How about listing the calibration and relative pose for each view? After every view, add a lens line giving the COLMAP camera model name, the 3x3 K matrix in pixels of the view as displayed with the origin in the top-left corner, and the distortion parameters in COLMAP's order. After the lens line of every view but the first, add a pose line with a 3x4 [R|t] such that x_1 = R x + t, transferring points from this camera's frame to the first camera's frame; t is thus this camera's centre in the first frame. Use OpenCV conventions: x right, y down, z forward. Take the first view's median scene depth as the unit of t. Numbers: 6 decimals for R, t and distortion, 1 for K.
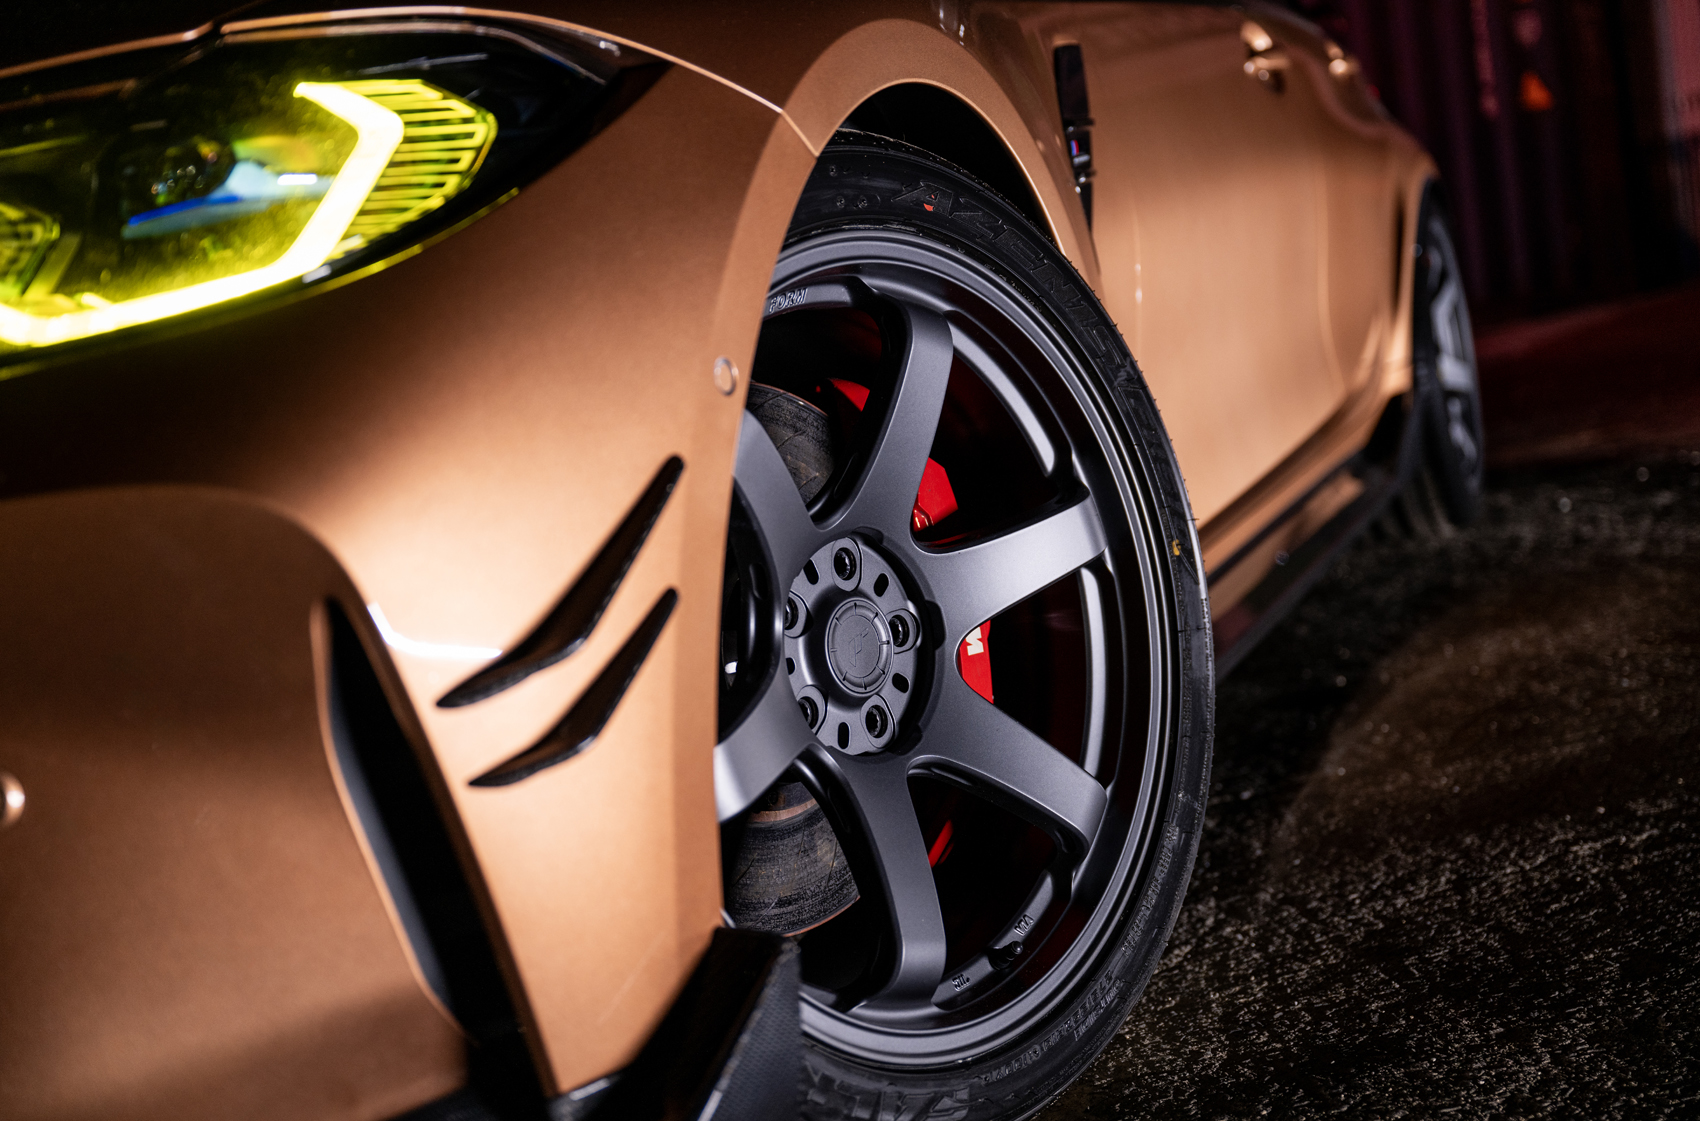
lens RADIAL K [[2141.1, 0, 846.4], [0, 2141.1, 561.5], [0, 0, 1]] dist [0.000088, 0.000000]
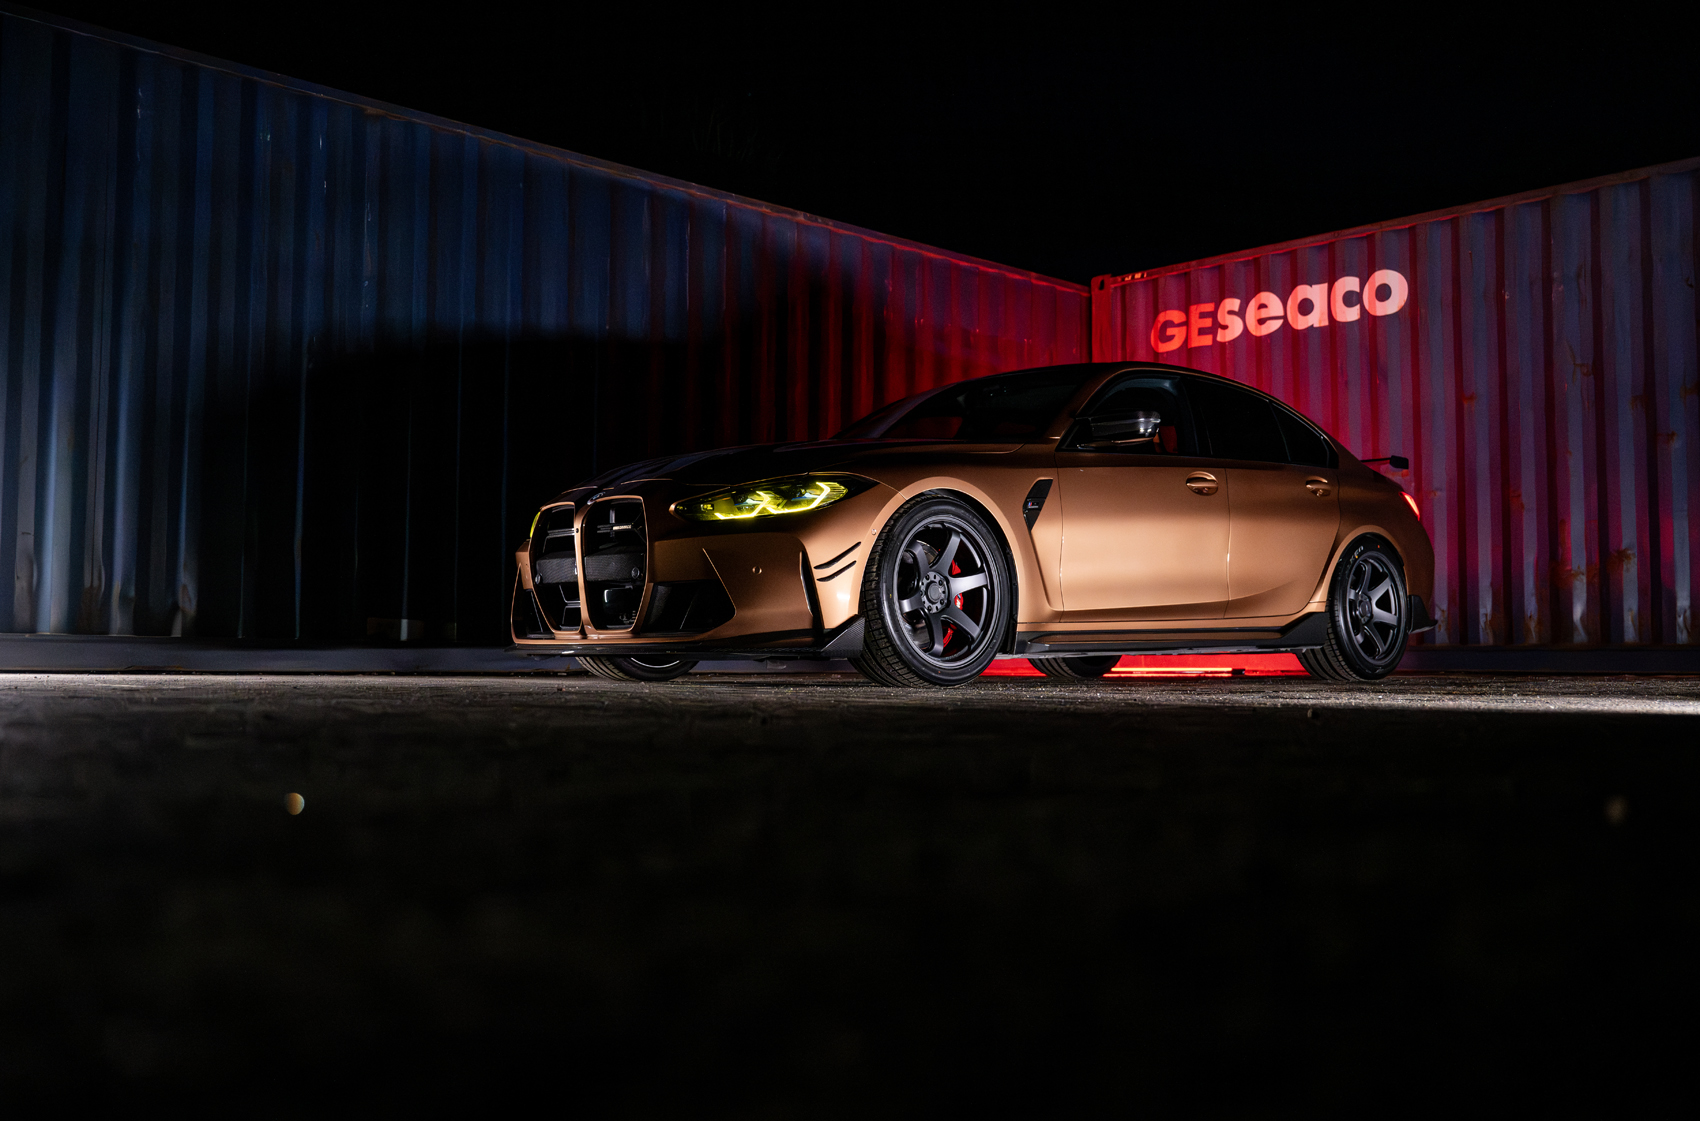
lens RADIAL K [[1609.6, 0, 857.8], [0, 1609.6, 604.8], [0, 0, 1]] dist [-0.000536, 0.000000]
pose [[0.904511, 0.128014, -0.406783, 1.452730], [-0.168637, 0.983501, -0.065470, 0.349161], [0.391691, 0.127817, 0.911176, -2.605862]]
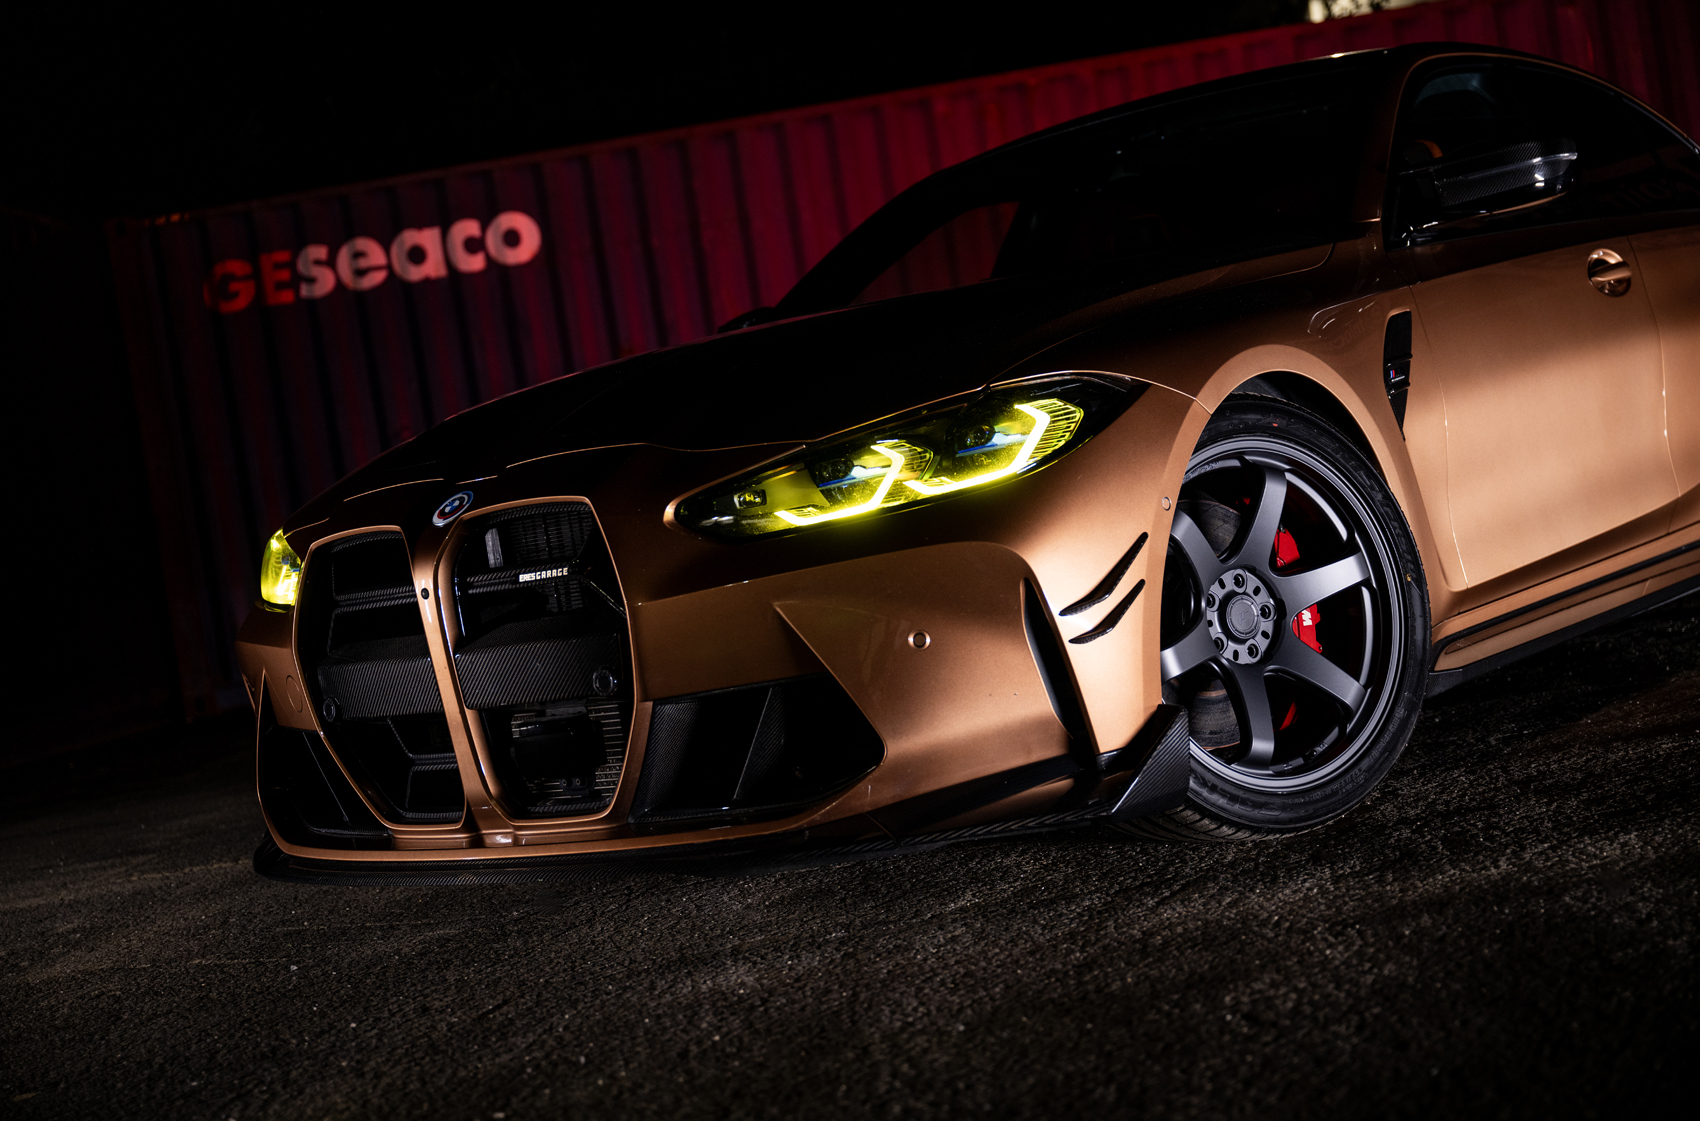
lens RADIAL K [[2350.1, 0, 861.1], [0, 2350.1, 558.8], [0, 0, 1]] dist [0.014442, 0.000000]
pose [[0.961328, 0.005274, -0.275357, 0.300078], [-0.016330, 0.999149, -0.037874, 0.078720], [0.274923, 0.040906, 0.960596, -1.502431]]
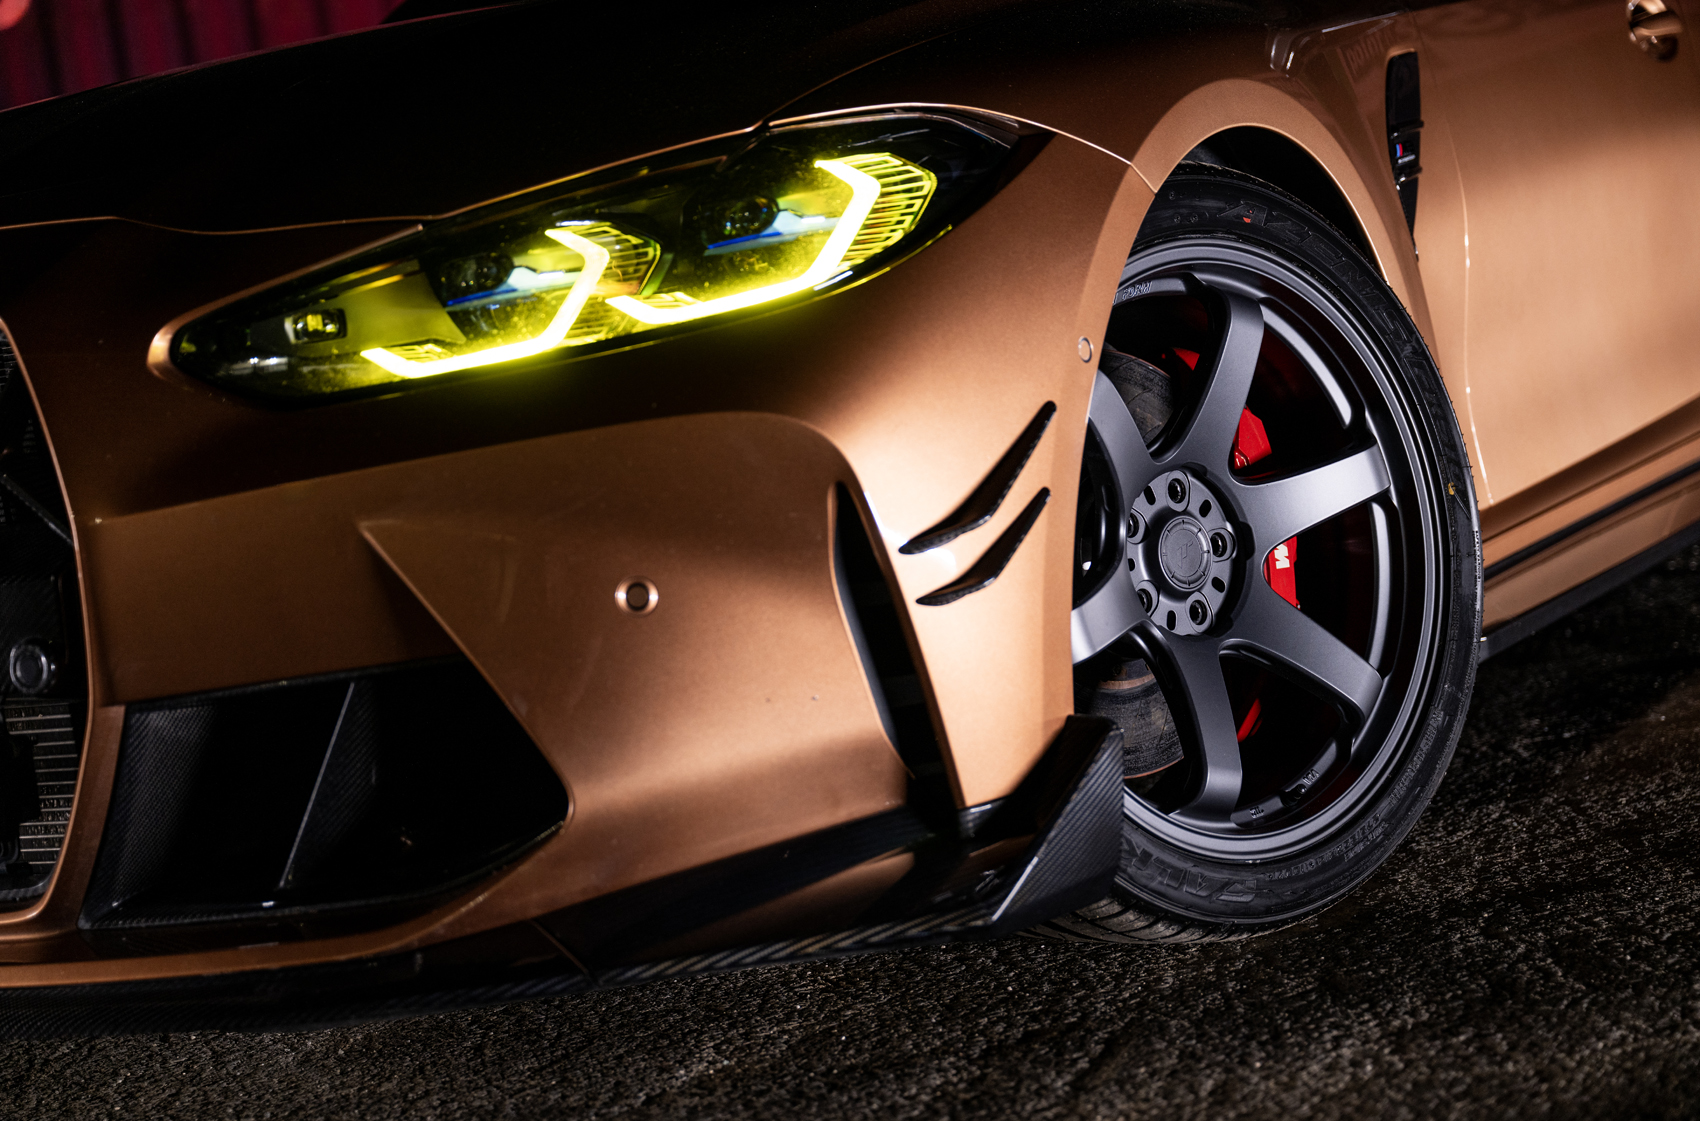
lens RADIAL K [[2901.6, 0, 853.1], [0, 2901.6, 566.5], [0, 0, 1]] dist [0.004462, 0.000000]
pose [[0.989235, 0.026493, -0.143915, 0.060049], [-0.026807, 0.999641, -0.000240, 0.053067], [0.143857, 0.004095, 0.989590, -0.780876]]
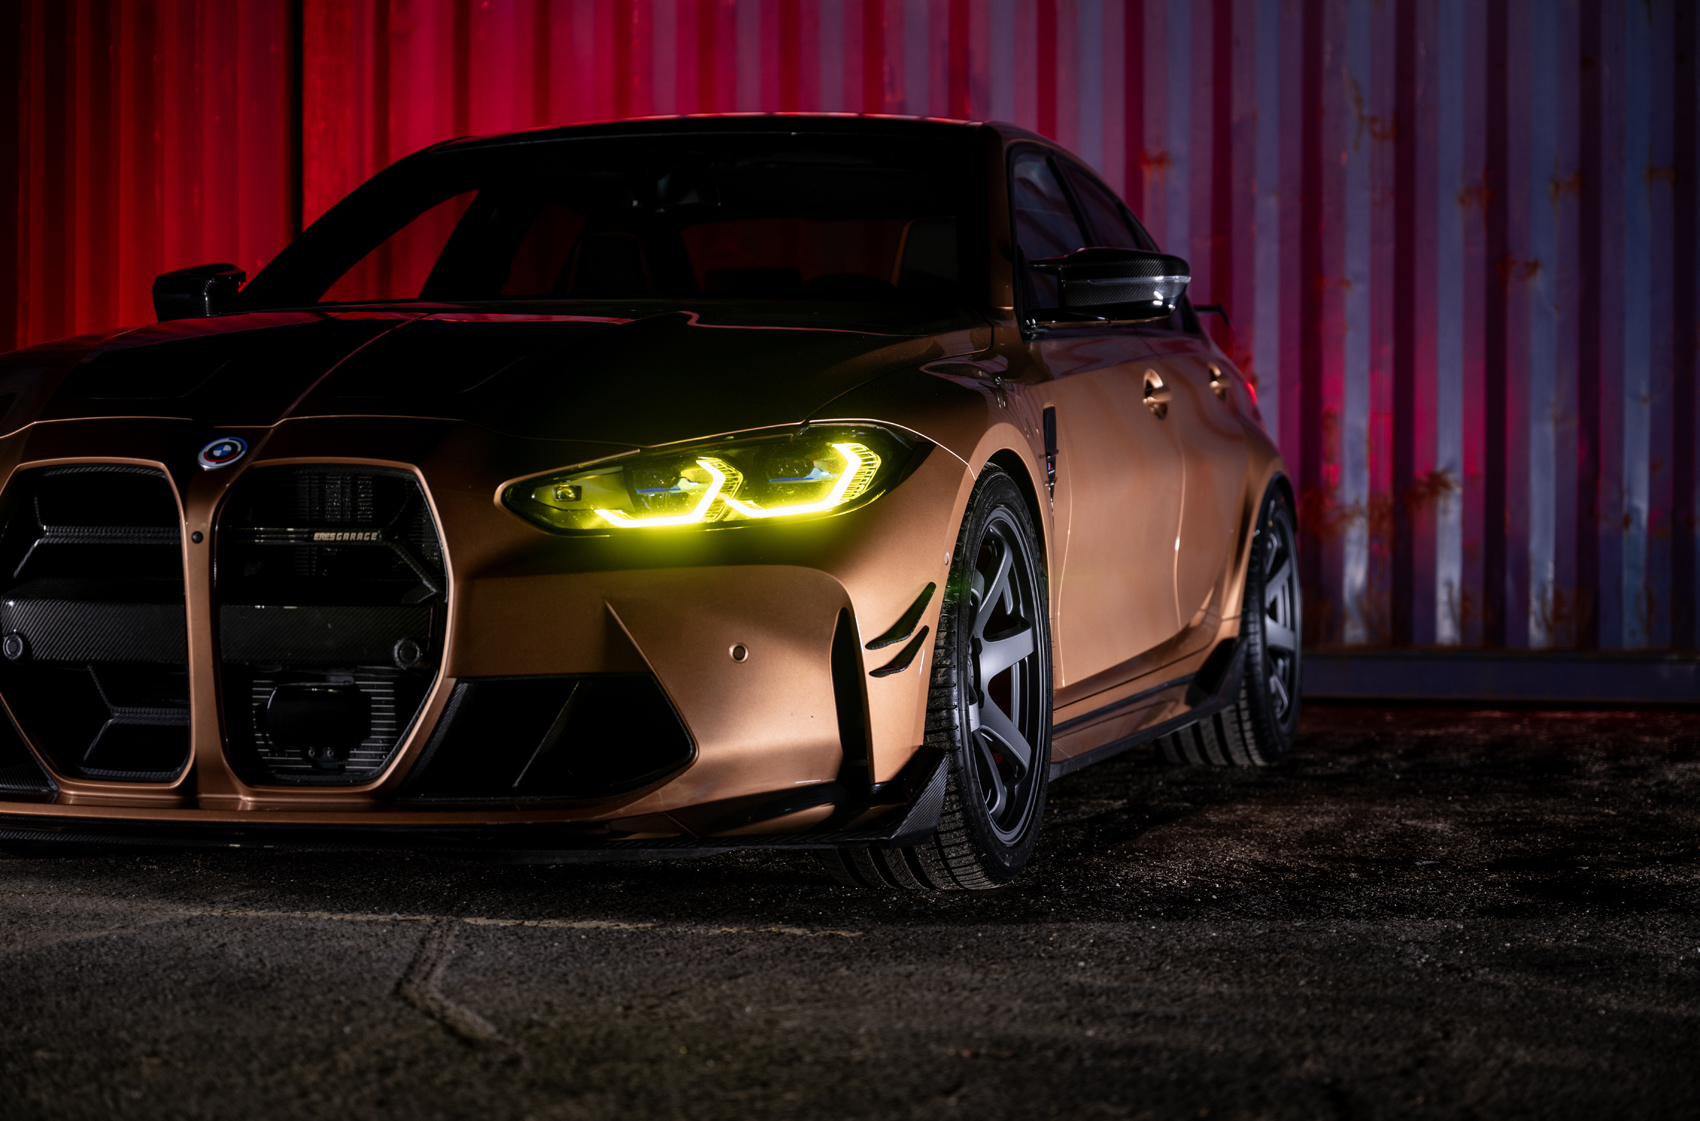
lens RADIAL K [[3417.8, 0, 847.3], [0, 3417.8, 555.0], [0, 0, 1]] dist [0.097515, 0.000000]
pose [[0.983570, 0.145633, 0.106680, -0.517659], [-0.134540, 0.985359, -0.104718, 0.311244], [-0.120368, 0.088644, 0.988764, -2.686782]]
